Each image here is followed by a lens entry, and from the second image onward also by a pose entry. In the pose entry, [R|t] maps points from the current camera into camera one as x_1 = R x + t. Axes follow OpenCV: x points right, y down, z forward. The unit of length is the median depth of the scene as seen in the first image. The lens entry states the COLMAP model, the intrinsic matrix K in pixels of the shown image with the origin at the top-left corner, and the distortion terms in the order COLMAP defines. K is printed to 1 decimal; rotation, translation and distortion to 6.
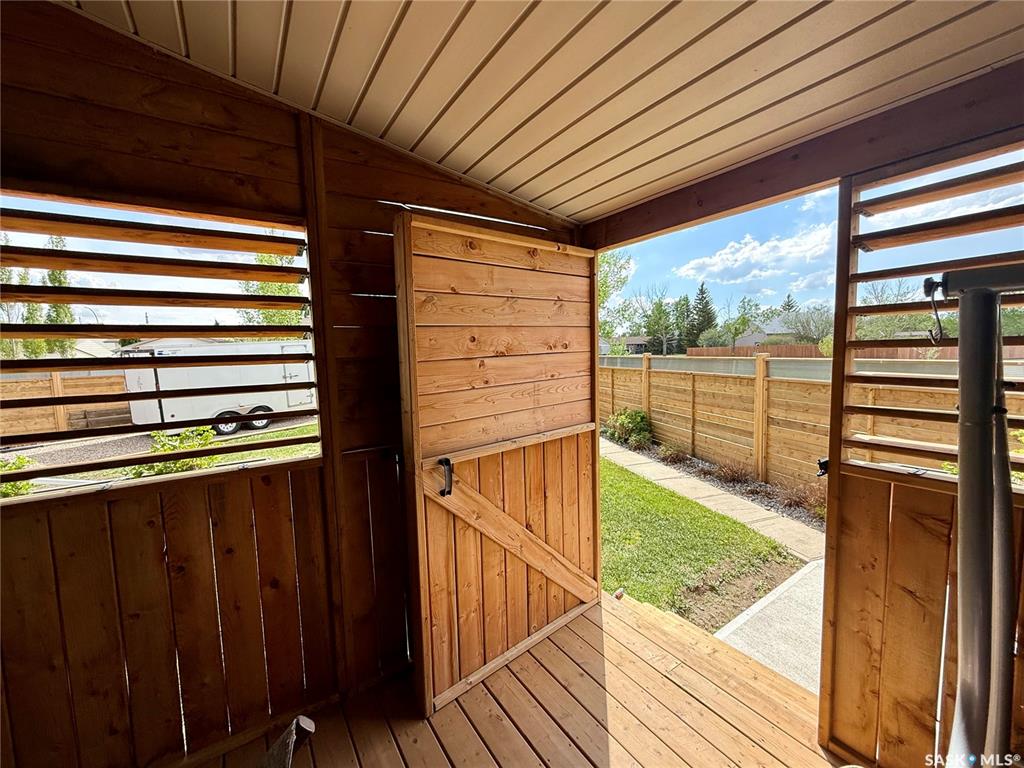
lens RADIAL K [[413.5, 0, 512.0], [0, 413.5, 384.0], [0, 0, 1]] dist [0.000657, 0.000398]
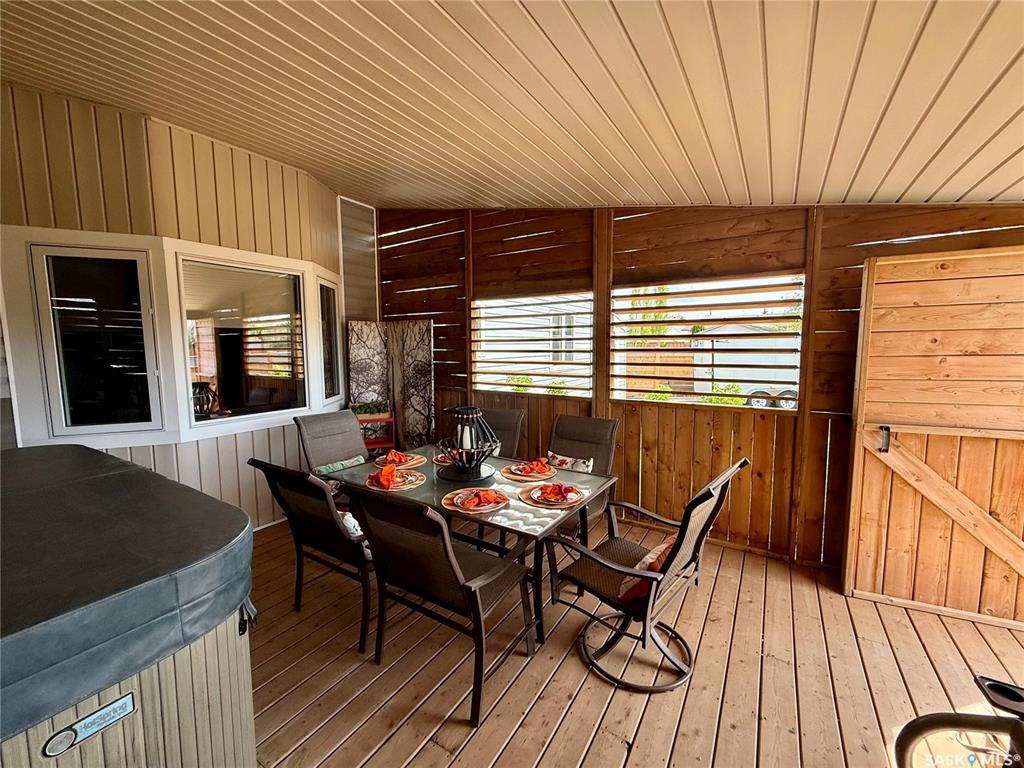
lens RADIAL K [[415.9, 0, 512.0], [0, 415.9, 384.0], [0, 0, 1]] dist [0.002285, 0.000921]
pose [[0.398585, 0.110469, -0.910454, 0.586827], [-0.081218, 0.993071, 0.084936, 0.020332], [0.913528, 0.040091, 0.404795, -0.717090]]
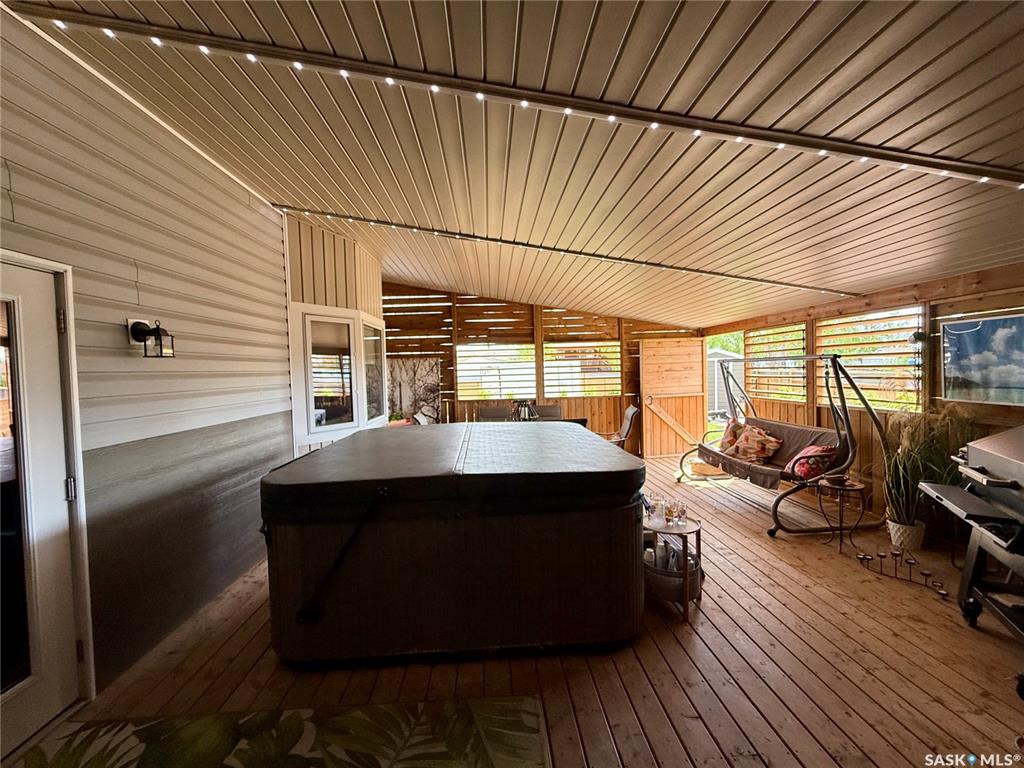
lens RADIAL K [[415.9, 0, 512.0], [0, 415.9, 384.0], [0, 0, 1]] dist [0.002285, 0.000921]
pose [[0.854121, 0.019726, -0.519700, 0.786139], [-0.038203, 0.998961, -0.024868, 0.210608], [0.518669, 0.041095, 0.853987, -3.157246]]
